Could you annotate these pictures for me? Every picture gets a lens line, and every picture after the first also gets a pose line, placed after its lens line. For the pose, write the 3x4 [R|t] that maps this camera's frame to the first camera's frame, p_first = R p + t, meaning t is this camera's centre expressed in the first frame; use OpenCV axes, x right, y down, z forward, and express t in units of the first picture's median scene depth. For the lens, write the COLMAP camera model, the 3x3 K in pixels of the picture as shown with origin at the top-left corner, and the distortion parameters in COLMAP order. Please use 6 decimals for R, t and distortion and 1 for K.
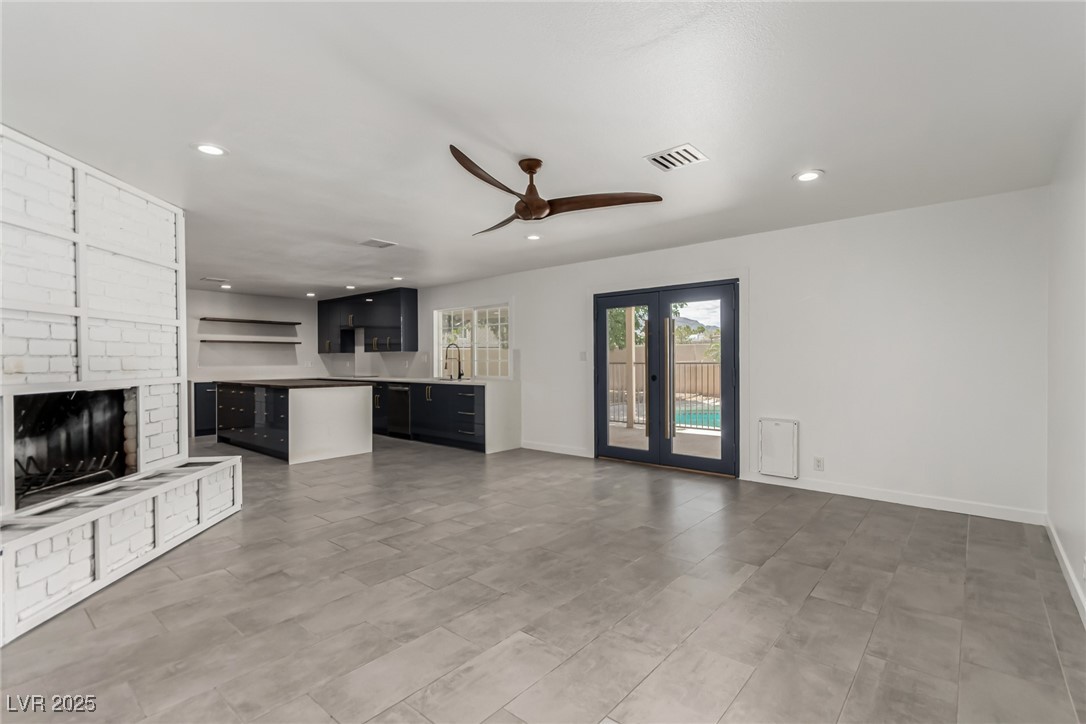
lens RADIAL K [[509.6, 0, 547.4], [0, 509.6, 359.2], [0, 0, 1]] dist [0.007664, 0.001048]
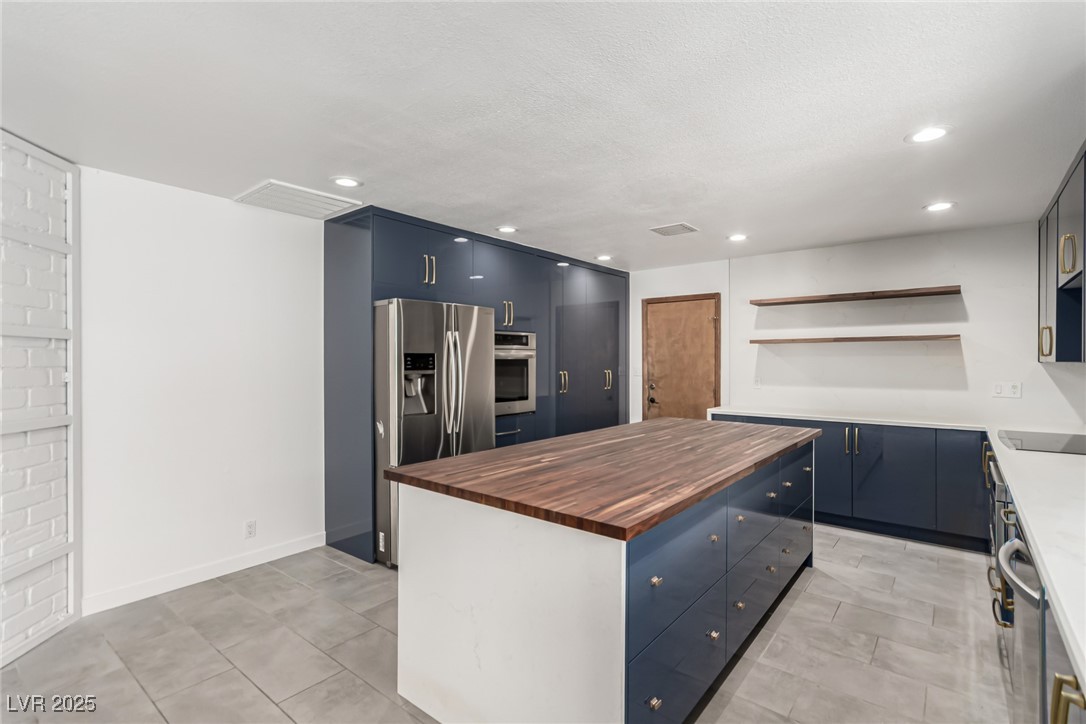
lens RADIAL K [[509.6, 0, 541.9], [0, 509.6, 365.7], [0, 0, 1]] dist [0.007664, 0.001048]
pose [[0.025506, 0.015367, -0.999557, -0.251597], [-0.000168, 0.999882, 0.015367, -0.040700], [0.999675, -0.000224, 0.025506, 1.819160]]
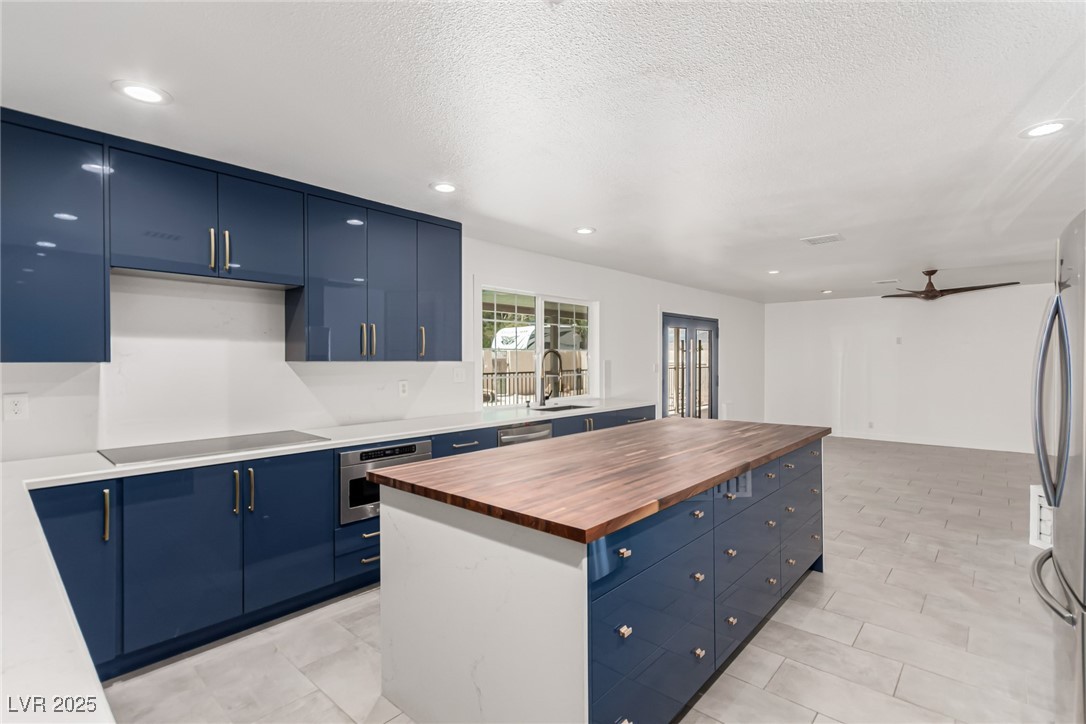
lens RADIAL K [[509.6, 0, 546.9], [0, 509.6, 365.5], [0, 0, 1]] dist [0.007664, 0.001048]
pose [[0.017197, -0.005378, 0.999838, -1.782202], [0.002328, 0.999983, 0.005338, -0.031547], [-0.999849, 0.002236, 0.017209, 2.152522]]
